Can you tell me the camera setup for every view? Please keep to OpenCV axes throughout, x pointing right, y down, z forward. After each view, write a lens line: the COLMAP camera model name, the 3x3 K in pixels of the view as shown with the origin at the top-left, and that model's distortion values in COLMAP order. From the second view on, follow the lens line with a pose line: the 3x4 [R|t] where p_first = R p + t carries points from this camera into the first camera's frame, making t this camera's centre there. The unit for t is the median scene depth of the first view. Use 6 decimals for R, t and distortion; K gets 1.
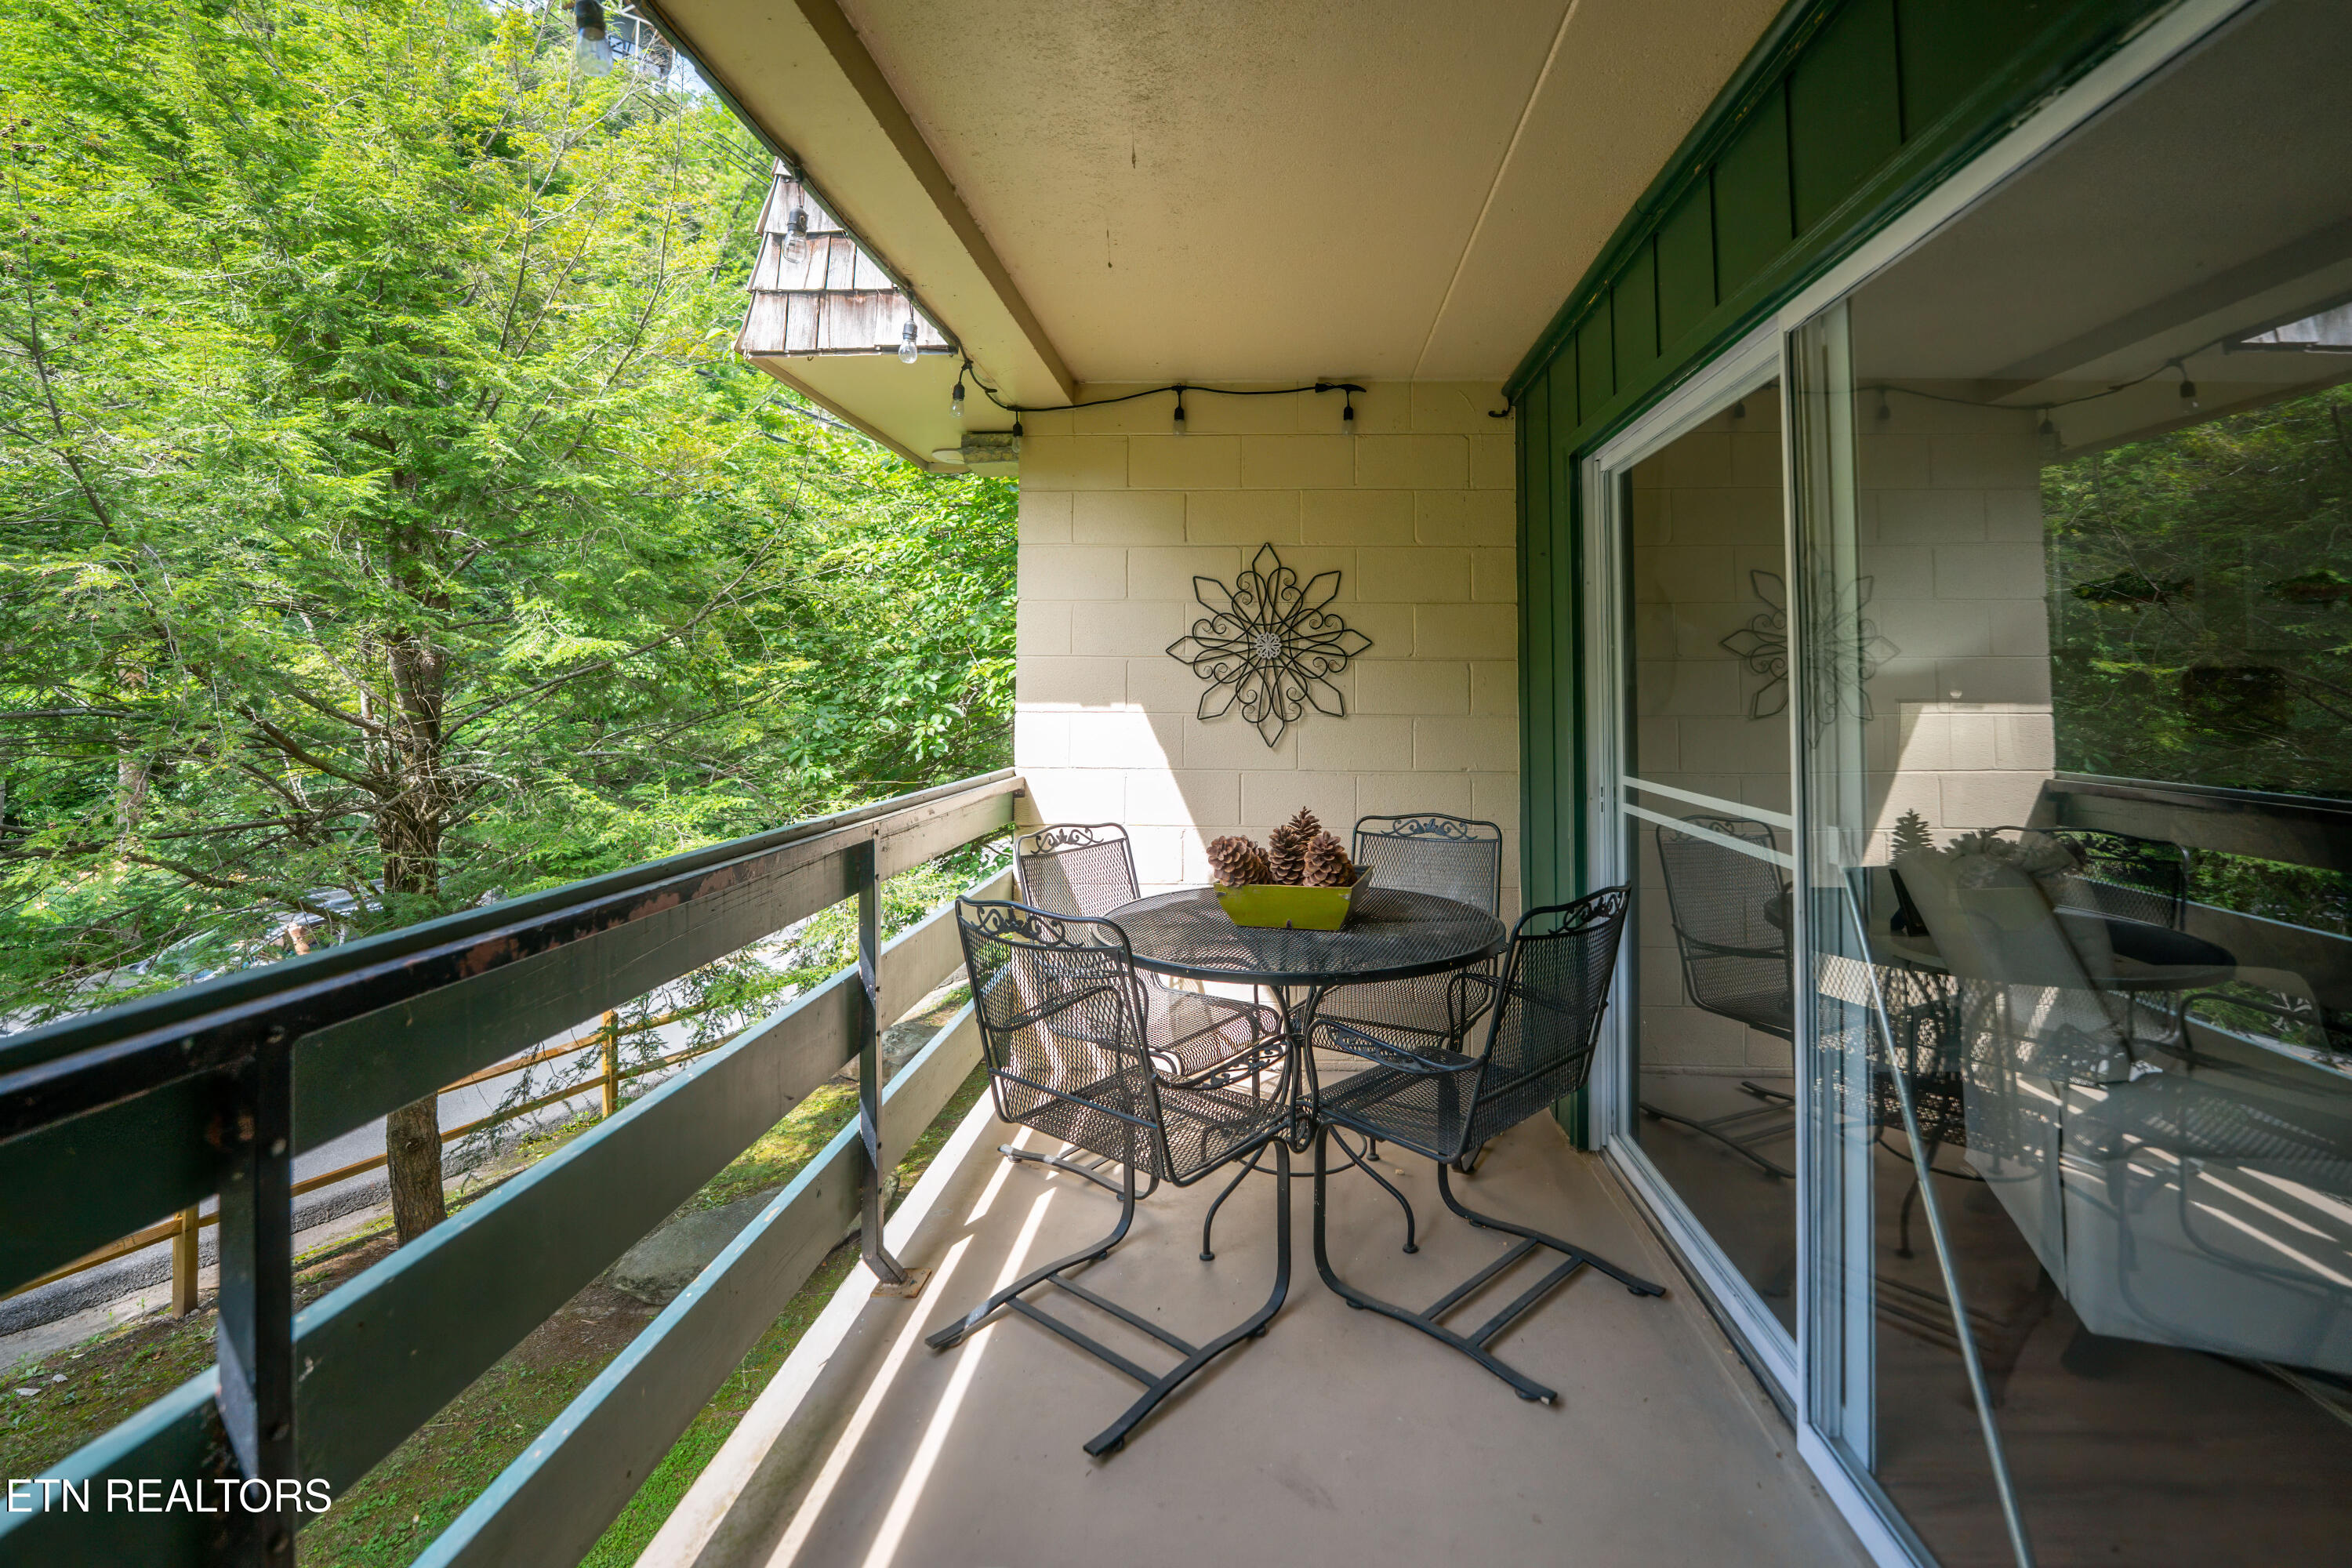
lens RADIAL K [[967.1, 0, 1208.2], [0, 967.1, 696.9], [0, 0, 1]] dist [-0.017379, -0.000079]
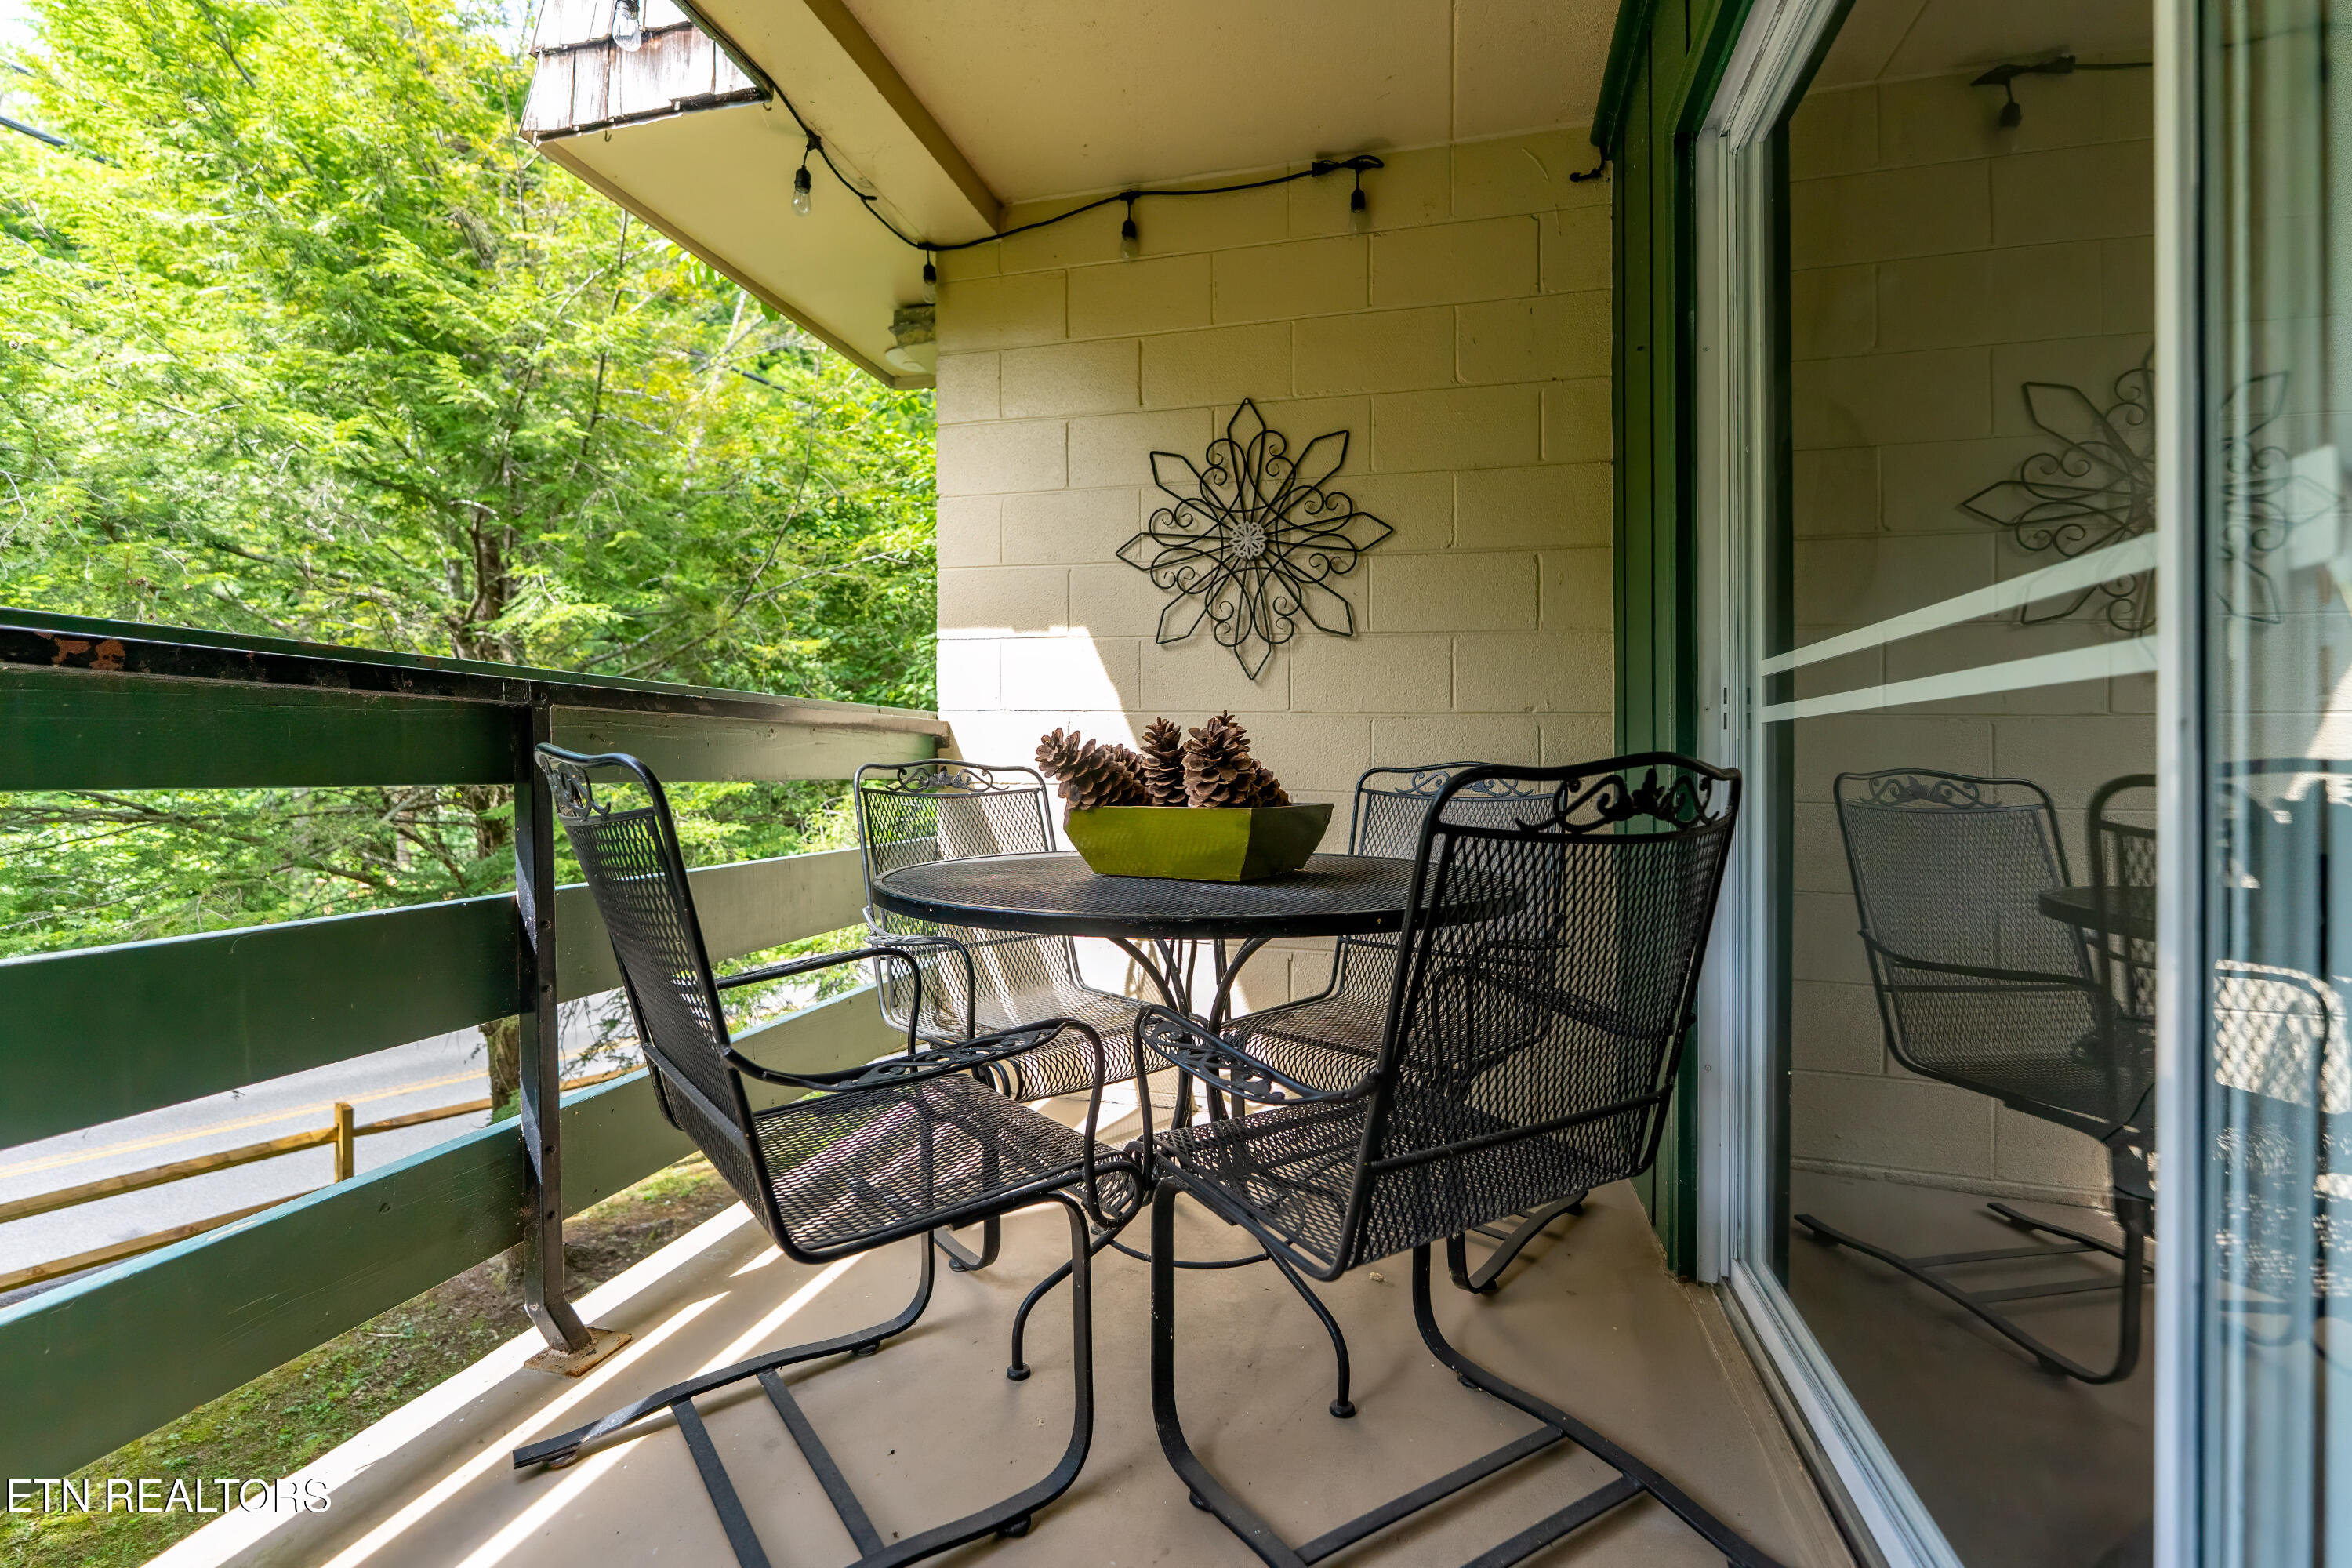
lens RADIAL K [[940.4, 0, 1168.1], [0, 940.4, 780.0], [0, 0, 1]] dist [-0.000276, -0.000268]
pose [[0.976865, 0.013489, -0.213431, 0.160840], [-0.010932, 0.999854, 0.013156, 0.123545], [0.213578, -0.010519, 0.976869, 0.289484]]
